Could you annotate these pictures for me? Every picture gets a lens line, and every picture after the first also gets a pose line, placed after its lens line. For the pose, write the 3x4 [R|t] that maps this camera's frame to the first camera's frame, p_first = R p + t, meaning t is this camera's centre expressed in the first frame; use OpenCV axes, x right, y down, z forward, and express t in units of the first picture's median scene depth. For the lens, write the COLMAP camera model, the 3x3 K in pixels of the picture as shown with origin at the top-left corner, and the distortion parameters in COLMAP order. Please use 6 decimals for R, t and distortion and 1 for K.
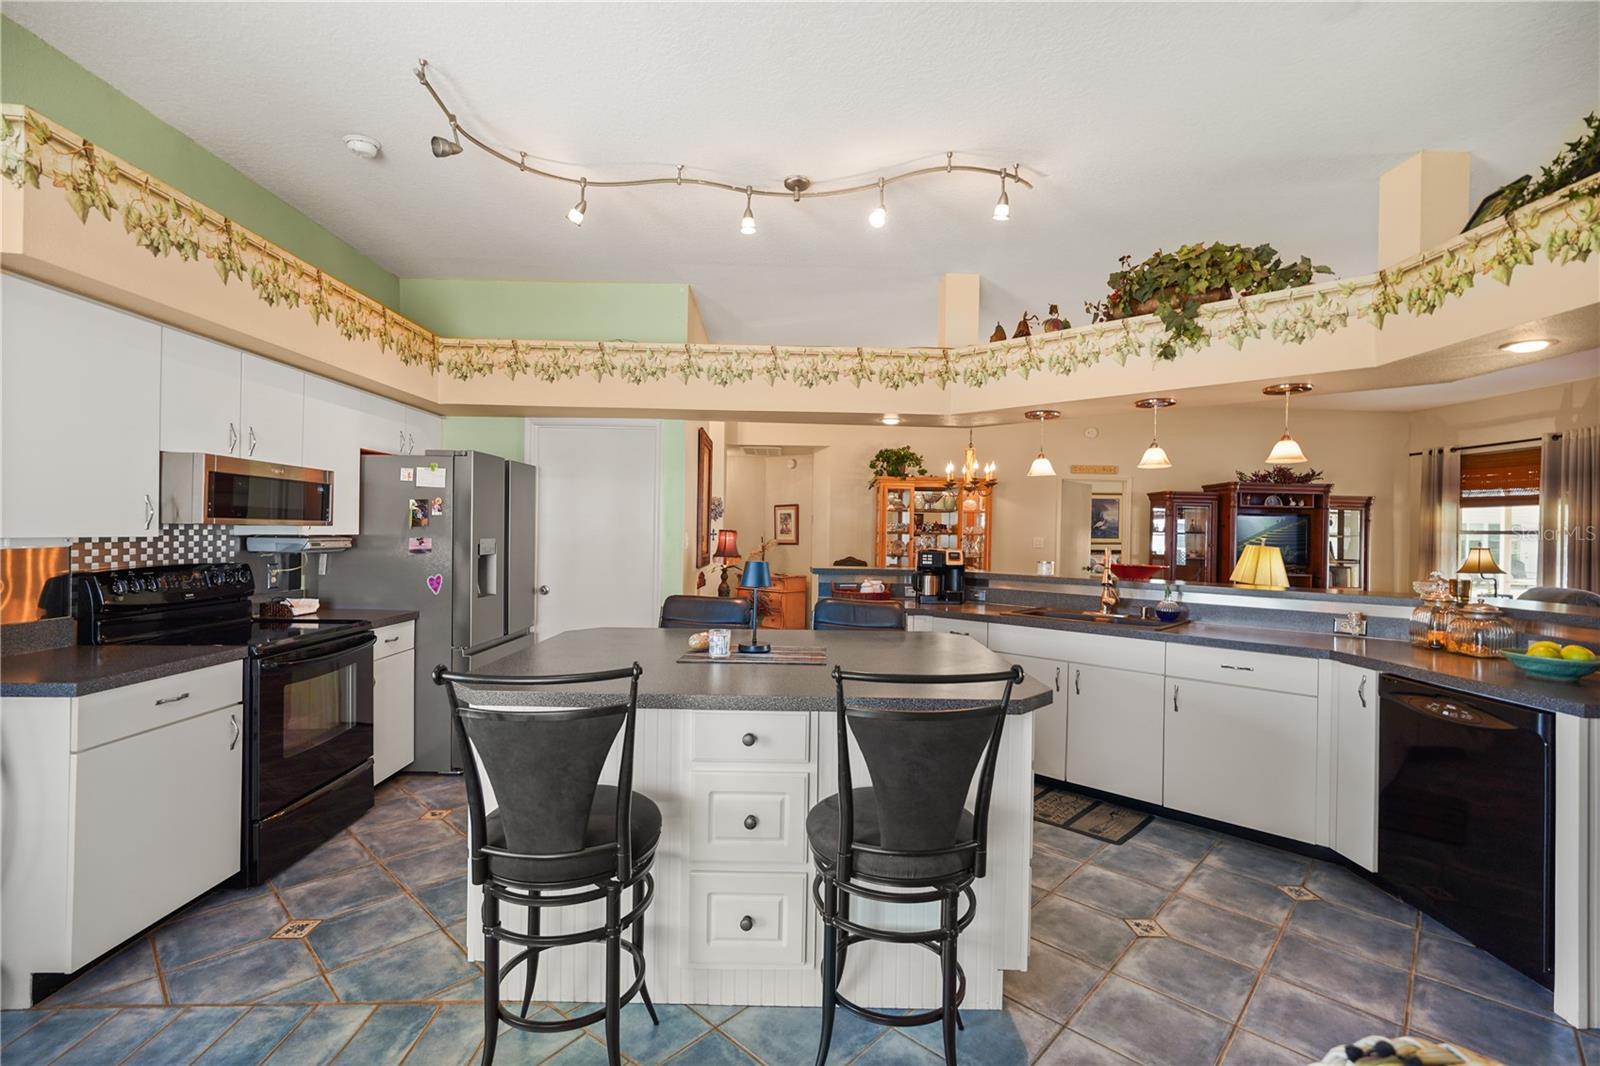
lens RADIAL K [[712.4, 0, 794.3], [0, 712.4, 531.8], [0, 0, 1]] dist [-0.013714, 0.007023]
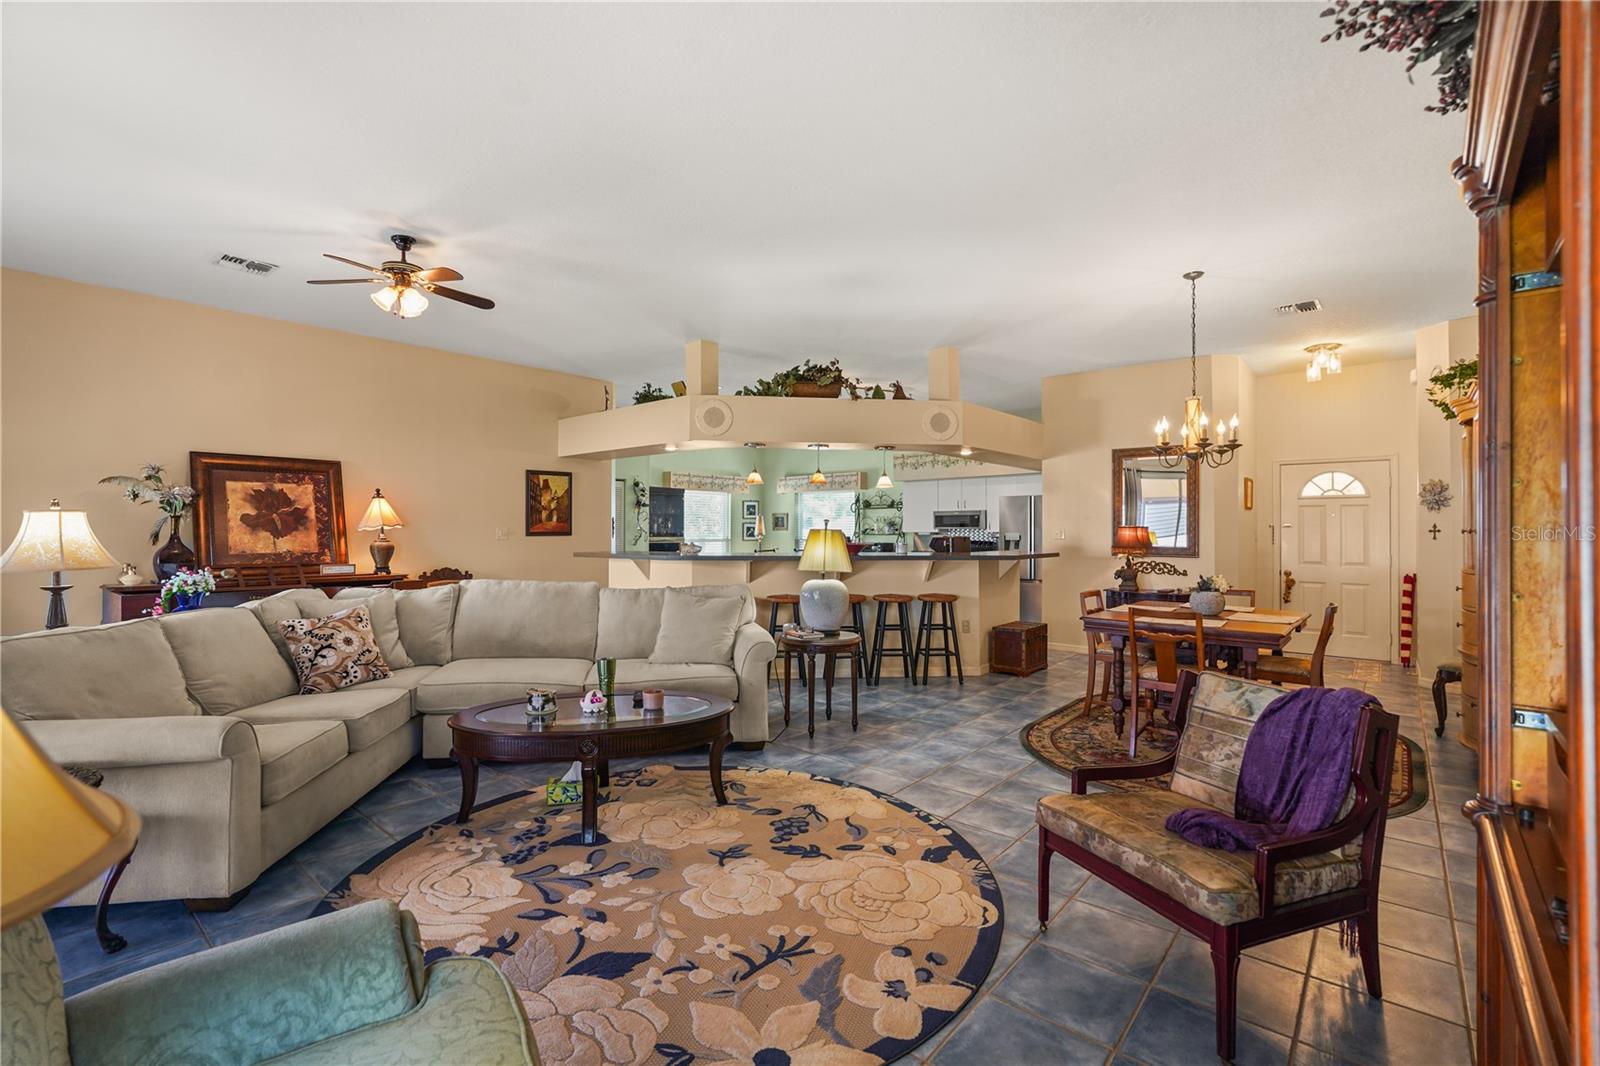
lens RADIAL K [[712.4, 0, 797.3], [0, 712.4, 527.4], [0, 0, 1]] dist [-0.013714, 0.007023]
pose [[-0.667454, -0.024723, -0.744240, 1.952690], [-0.014758, 0.999692, -0.019973, 0.052436], [0.744504, -0.002347, -0.667614, 2.291253]]
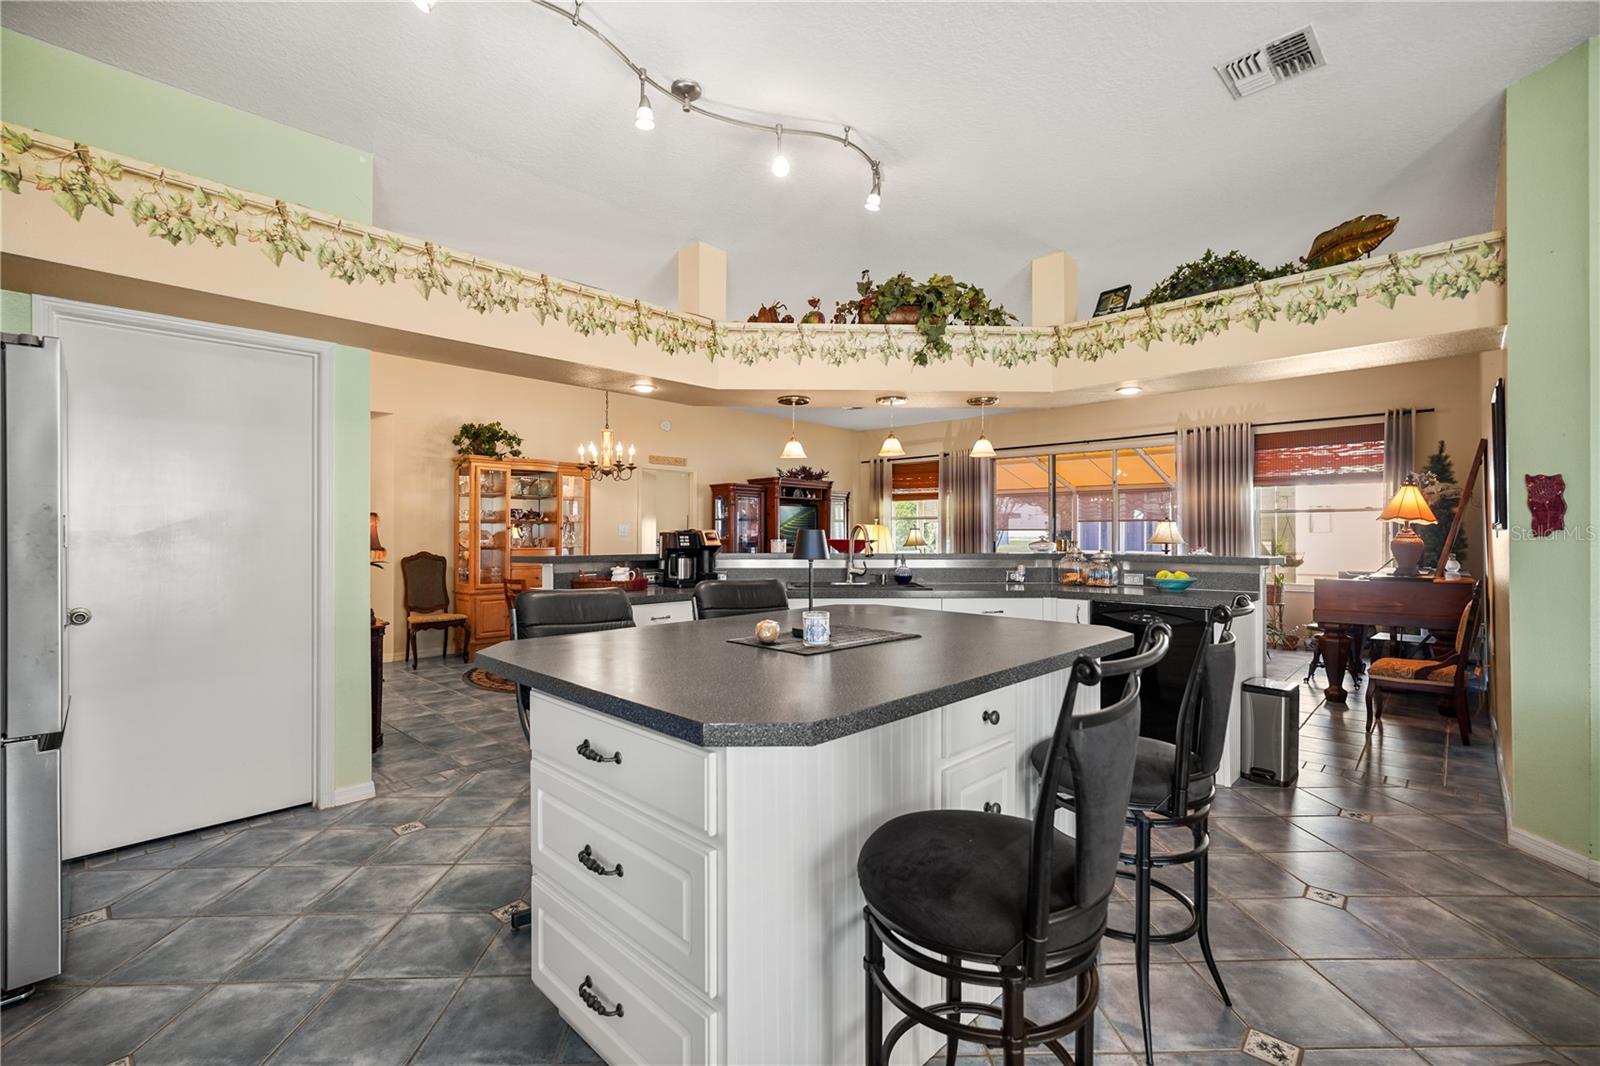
lens RADIAL K [[712.4, 0, 799.3], [0, 712.4, 533.5], [0, 0, 1]] dist [-0.013714, 0.007023]
pose [[0.702015, -0.018030, 0.711934, -0.485586], [0.013297, 0.999837, 0.012209, 0.025253], [-0.712038, 0.000895, 0.702141, 0.298971]]
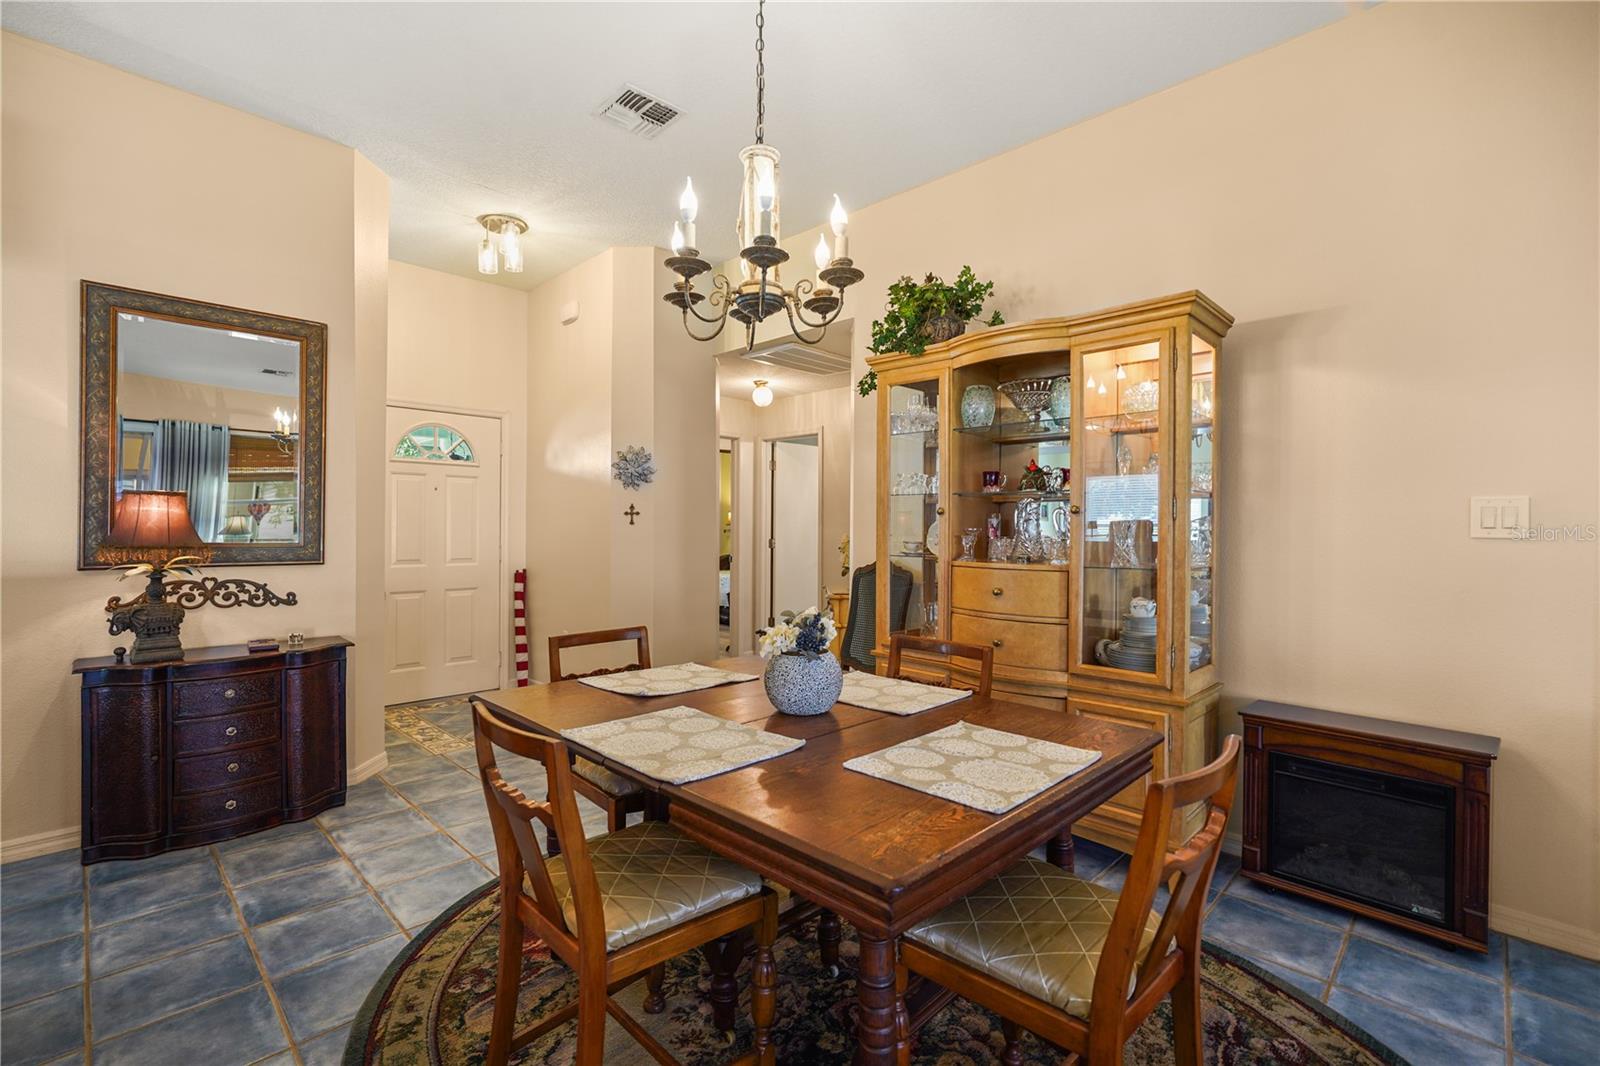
lens RADIAL K [[712.4, 0, 789.9], [0, 712.4, 530.0], [0, 0, 1]] dist [-0.013714, 0.007023]
pose [[0.693066, -0.010198, -0.720802, 0.868023], [0.006791, 0.999948, -0.007618, 0.047193], [0.720843, 0.000384, 0.693099, 1.615117]]
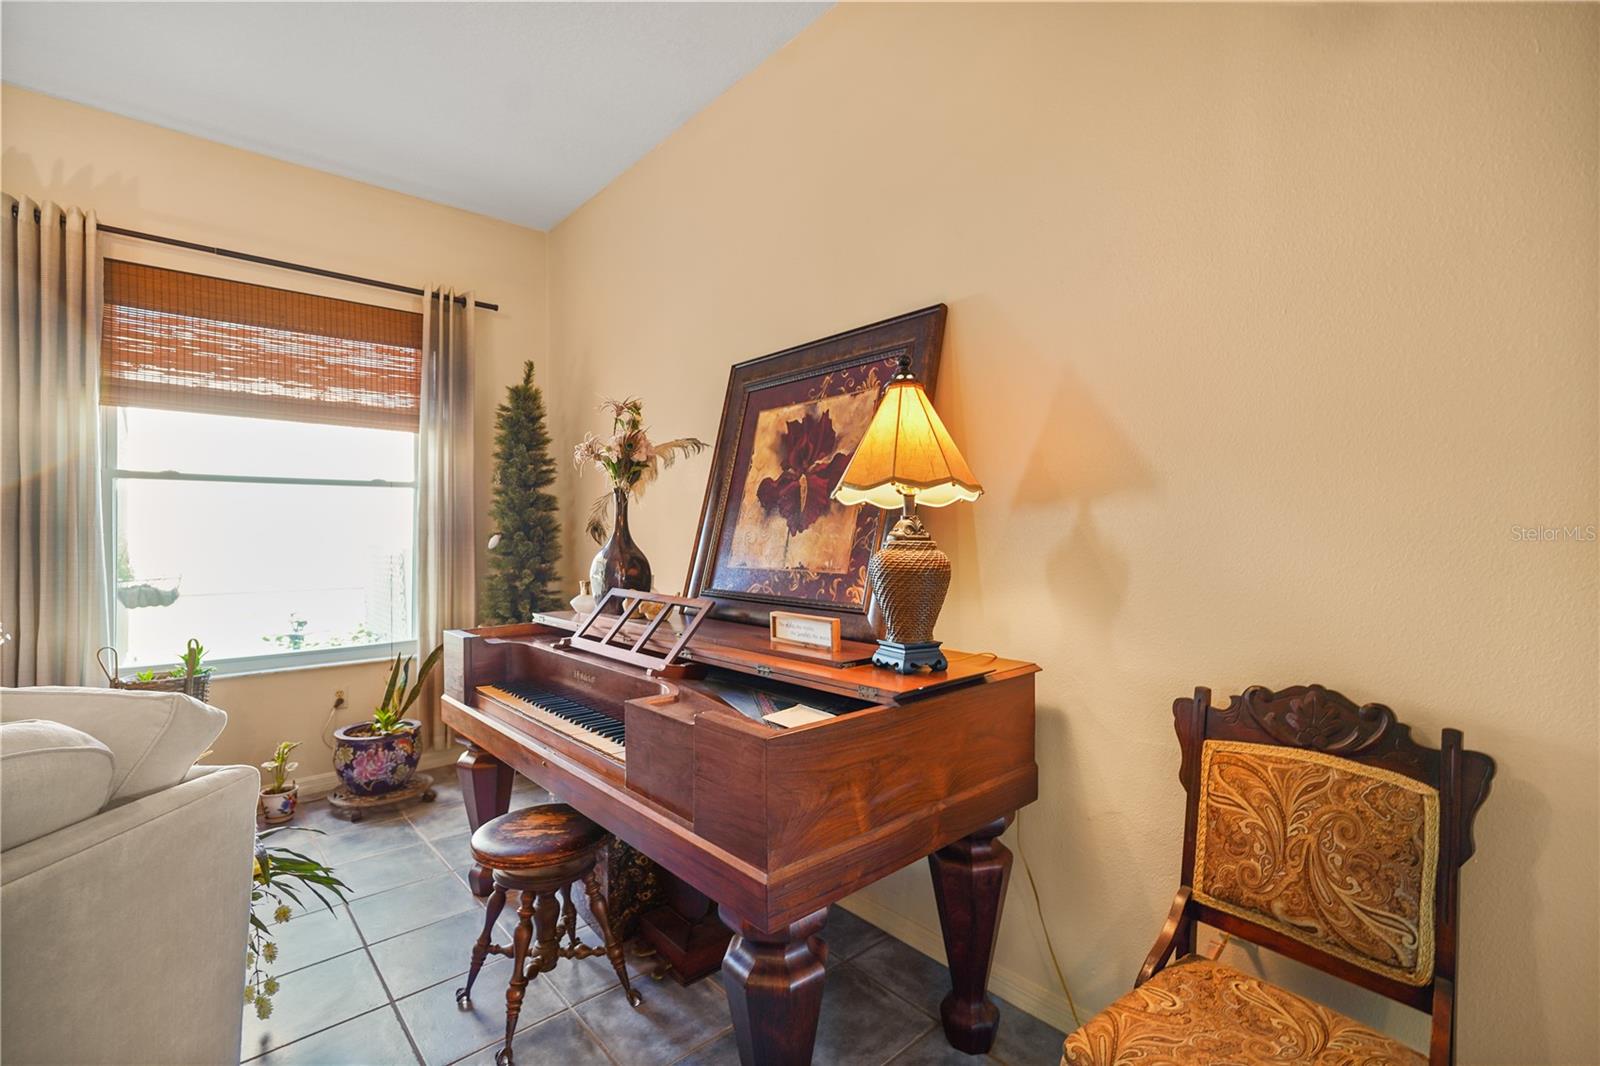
lens RADIAL K [[712.4, 0, 798.9], [0, 712.4, 527.0], [0, 0, 1]] dist [-0.013714, 0.007023]
pose [[-0.647810, -0.010371, 0.761732, 1.062197], [-0.011766, 0.999924, 0.003607, 0.053437], [-0.761711, -0.006626, -0.647883, 0.784170]]
